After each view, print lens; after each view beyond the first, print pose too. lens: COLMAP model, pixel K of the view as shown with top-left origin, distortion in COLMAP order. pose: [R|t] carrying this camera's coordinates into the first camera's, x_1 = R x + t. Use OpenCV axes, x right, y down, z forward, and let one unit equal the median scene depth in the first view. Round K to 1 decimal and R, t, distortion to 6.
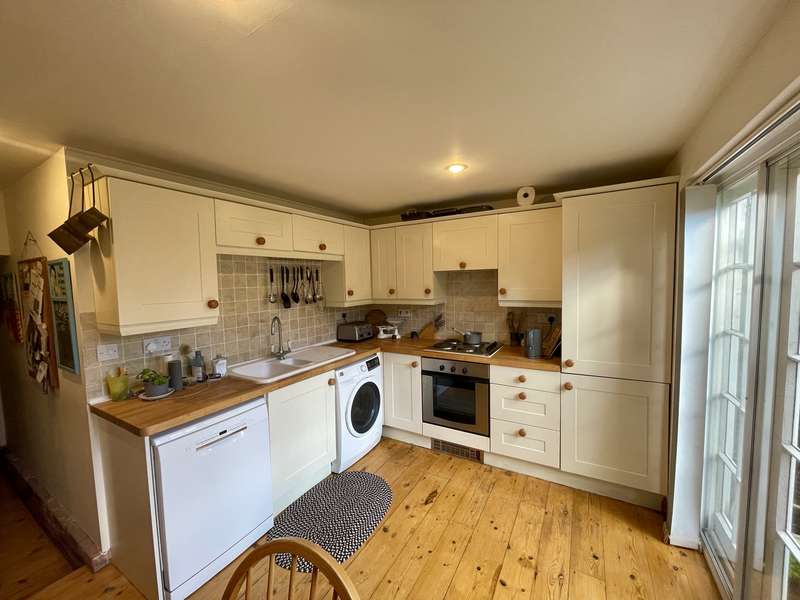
lens RADIAL K [[321.9, 0, 398.5], [0, 321.9, 302.7], [0, 0, 1]] dist [0.000122, -0.000369]
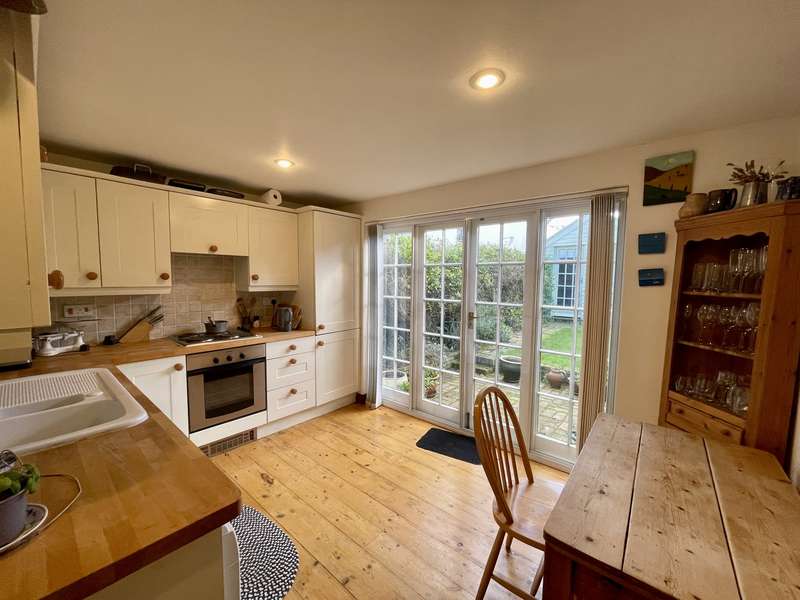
lens RADIAL K [[321.9, 0, 397.4], [0, 321.9, 301.3], [0, 0, 1]] dist [0.000122, -0.000369]
pose [[0.179145, -0.050164, 0.982543, -0.663665], [0.053480, 0.997719, 0.041188, 0.026875], [-0.982368, 0.045168, 0.181419, 0.330839]]
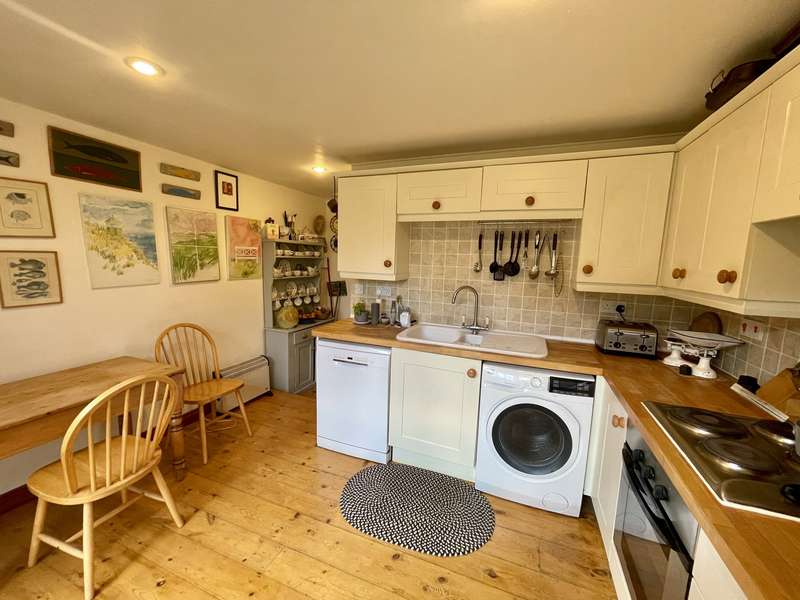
lens RADIAL K [[321.9, 0, 396.9], [0, 321.9, 302.2], [0, 0, 1]] dist [0.000122, -0.000369]
pose [[0.147677, 0.163149, -0.975486, 0.471278], [-0.099723, 0.983731, 0.149431, -0.027562], [0.983995, 0.075211, 0.161545, 0.609128]]
